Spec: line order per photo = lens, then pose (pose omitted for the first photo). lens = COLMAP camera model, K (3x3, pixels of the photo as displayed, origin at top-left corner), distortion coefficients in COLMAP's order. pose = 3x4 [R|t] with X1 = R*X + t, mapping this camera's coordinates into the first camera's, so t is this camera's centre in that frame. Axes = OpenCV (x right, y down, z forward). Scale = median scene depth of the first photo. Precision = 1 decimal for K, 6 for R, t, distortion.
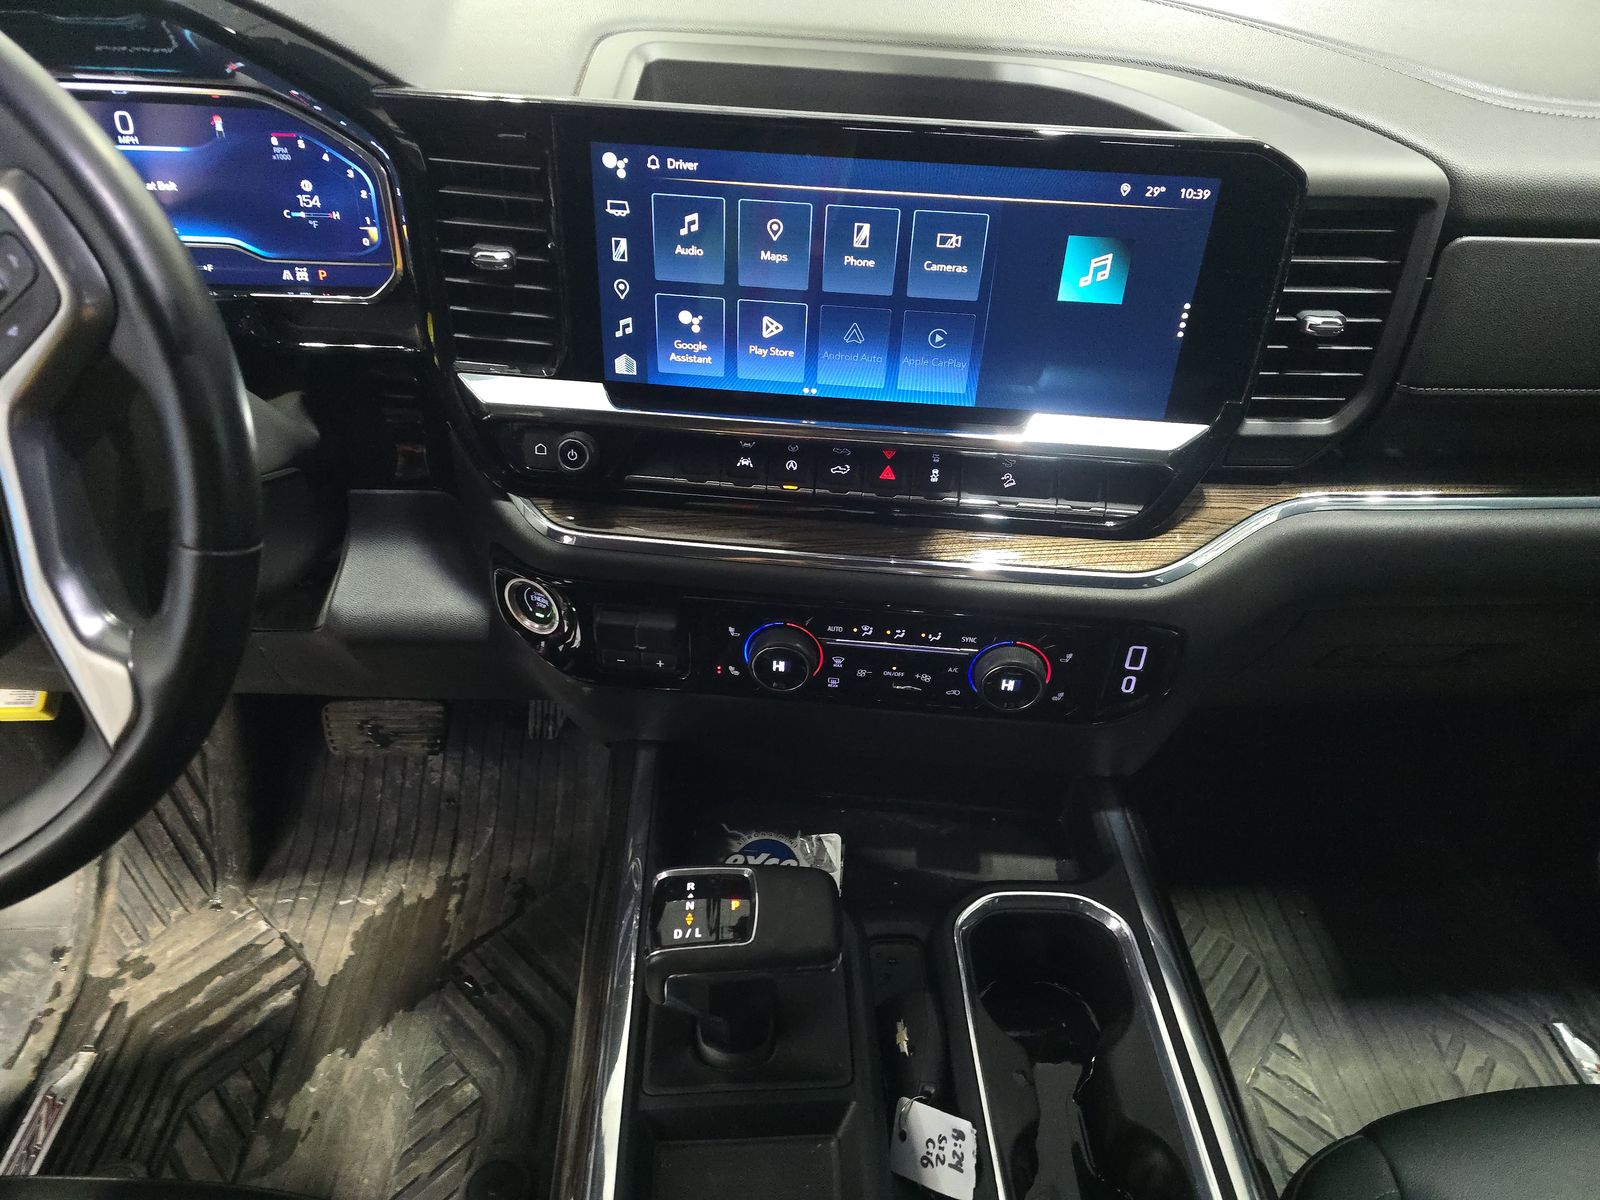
lens RADIAL K [[1076.4, 0, 810.7], [0, 1076.4, 606.2], [0, 0, 1]] dist [0.020049, -0.024401]
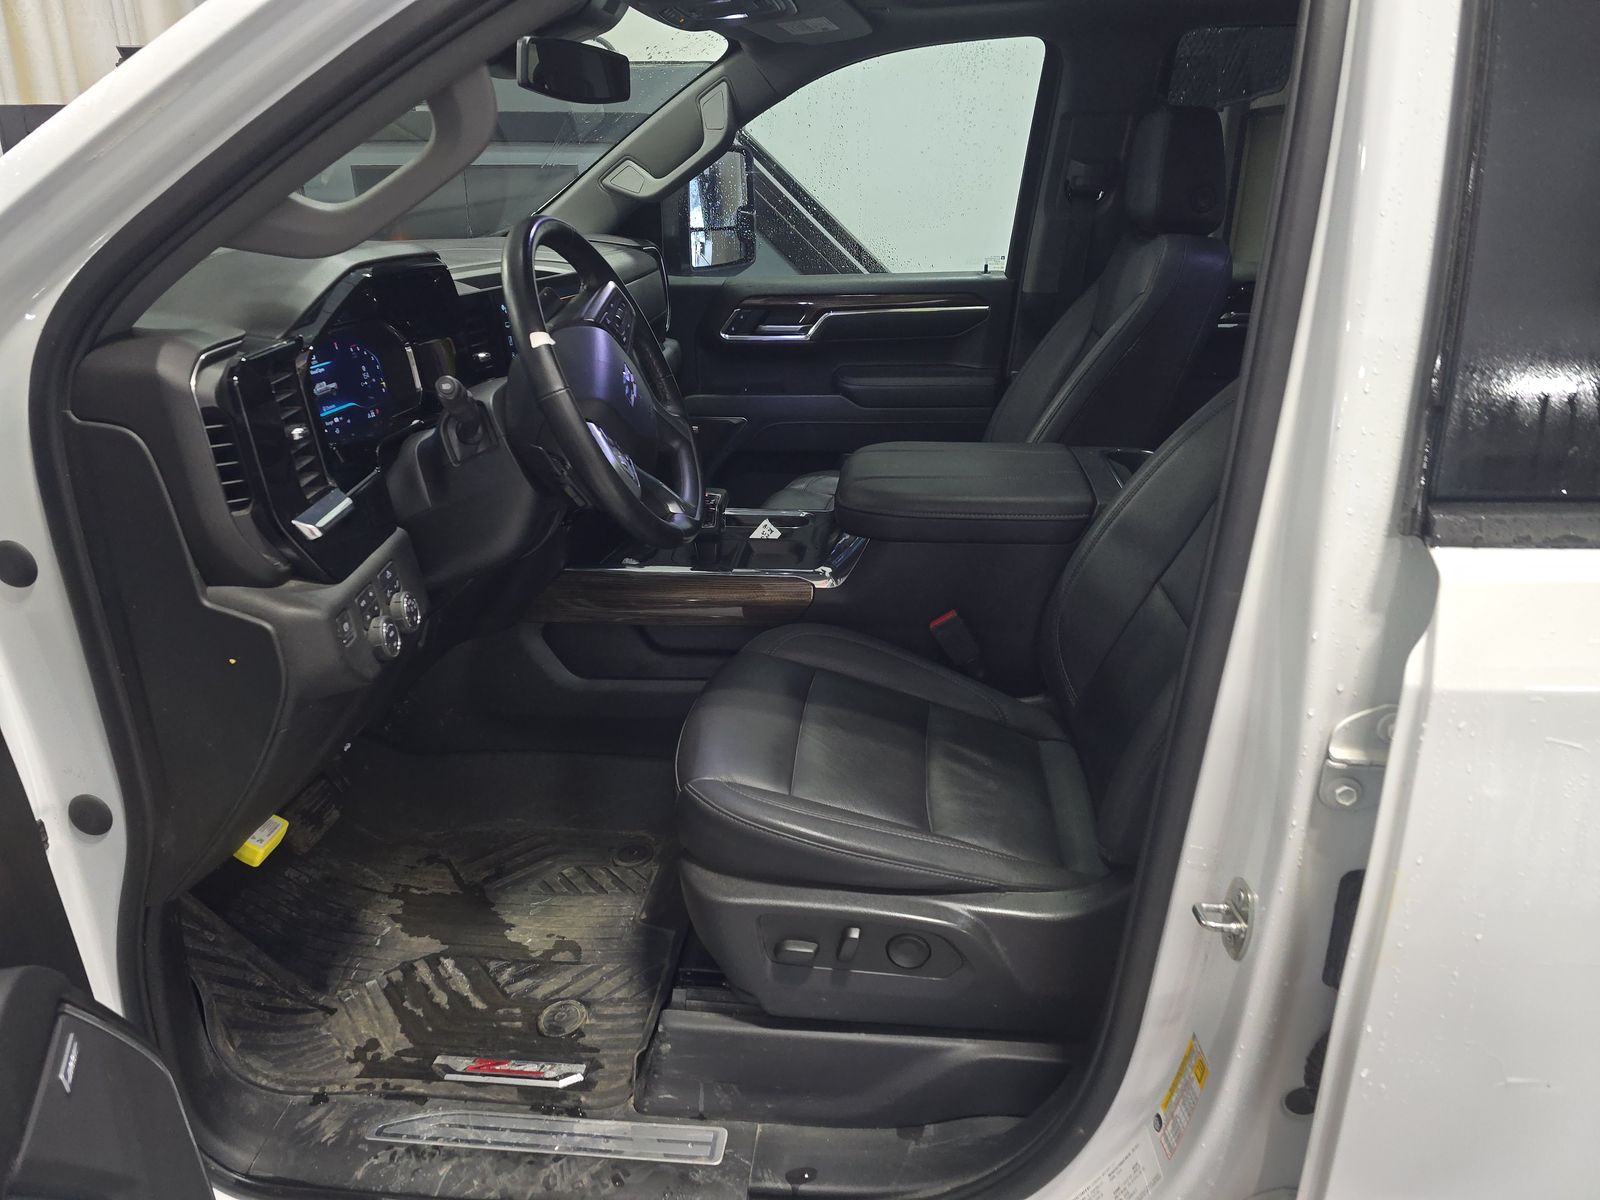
lens RADIAL K [[1076.4, 0, 802.1], [0, 1076.4, 602.8], [0, 0, 1]] dist [0.020049, -0.024401]
pose [[0.139716, -0.399234, 0.906141, -2.369193], [0.616738, 0.751022, 0.235797, -0.037056], [-0.774670, 0.525907, 0.351152, -0.096971]]
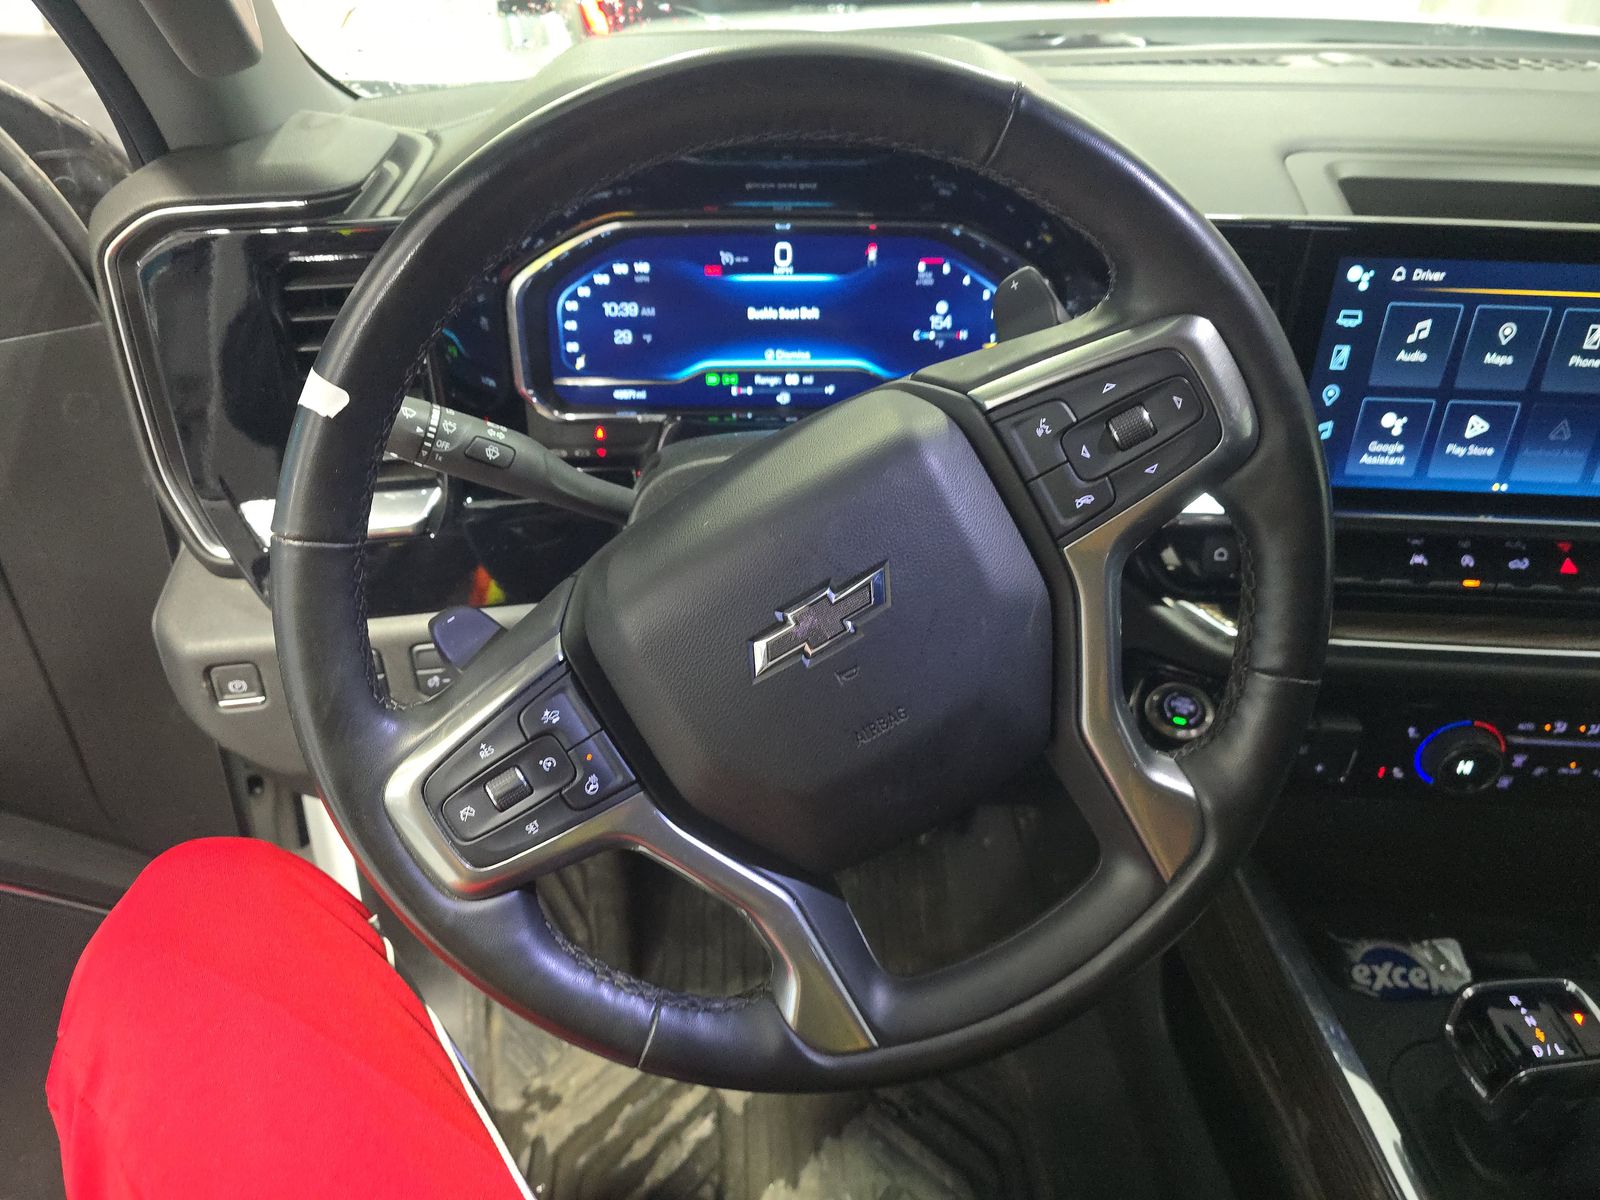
lens RADIAL K [[1076.4, 0, 789.1], [0, 1076.4, 588.2], [0, 0, 1]] dist [0.020049, -0.024401]
pose [[0.999383, -0.033816, -0.009449, -0.622264], [0.032772, 0.994966, -0.094708, -0.032302], [0.012604, 0.094340, 0.995460, 0.003271]]
